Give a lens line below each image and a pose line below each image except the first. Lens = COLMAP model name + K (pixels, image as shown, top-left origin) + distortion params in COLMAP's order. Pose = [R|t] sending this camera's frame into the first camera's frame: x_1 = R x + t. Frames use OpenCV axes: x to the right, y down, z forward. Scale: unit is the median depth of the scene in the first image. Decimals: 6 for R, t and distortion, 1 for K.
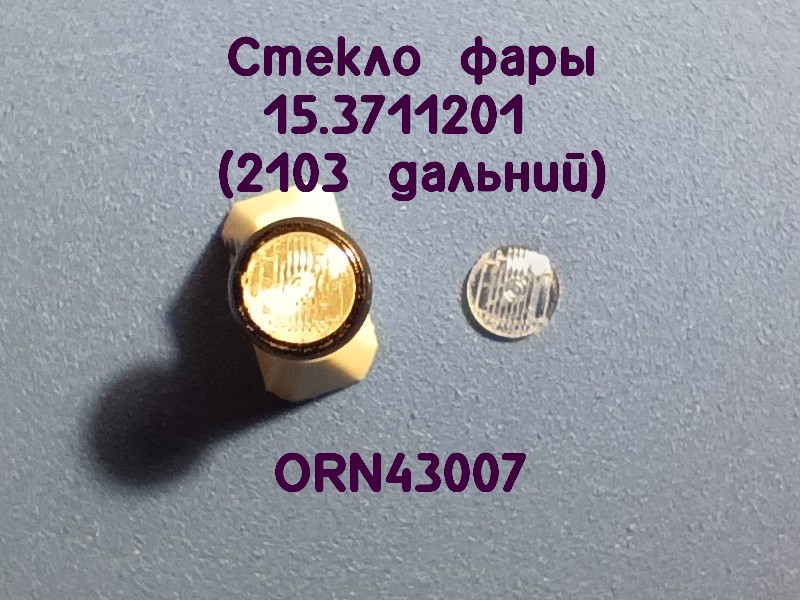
lens RADIAL K [[973.4, 0, 378.7], [0, 973.4, 310.3], [0, 0, 1]] dist [0.046843, 0.000000]
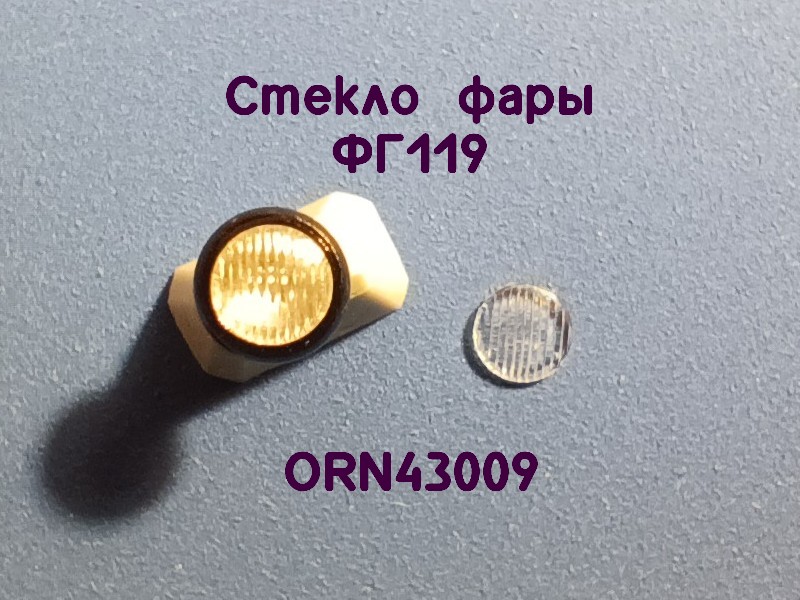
lens RADIAL K [[973.4, 0, 394.6], [0, 973.4, 305.4], [0, 0, 1]] dist [0.046843, 0.000000]
pose [[0.998535, -0.039213, 0.037287, -0.417525], [0.041041, 0.997926, -0.049593, 0.126938], [-0.035265, 0.051050, 0.998073, 0.079372]]
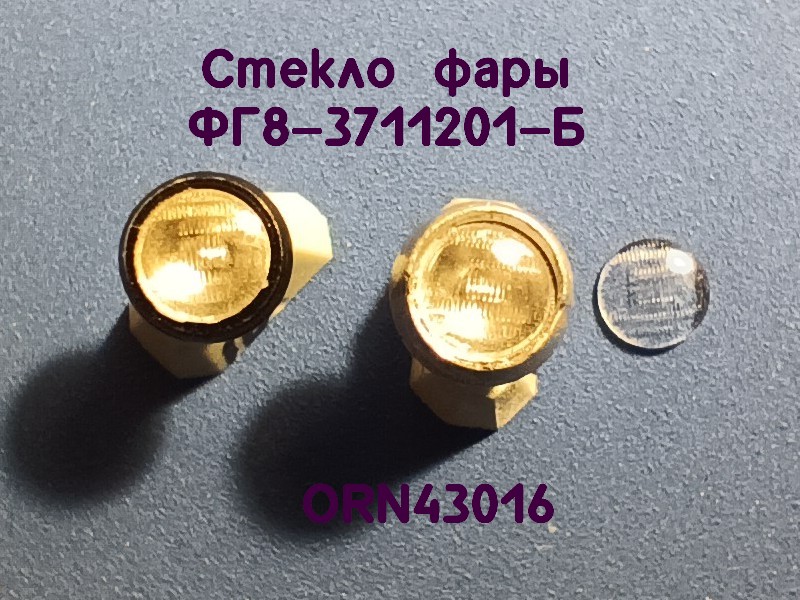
lens RADIAL K [[973.4, 0, 400.2], [0, 973.4, 314.0], [0, 0, 1]] dist [0.046843, 0.000000]
pose [[0.998625, -0.051603, -0.009280, 0.189608], [0.051130, 0.997654, -0.045512, 0.315026], [0.011606, 0.044974, 0.998921, 0.041768]]
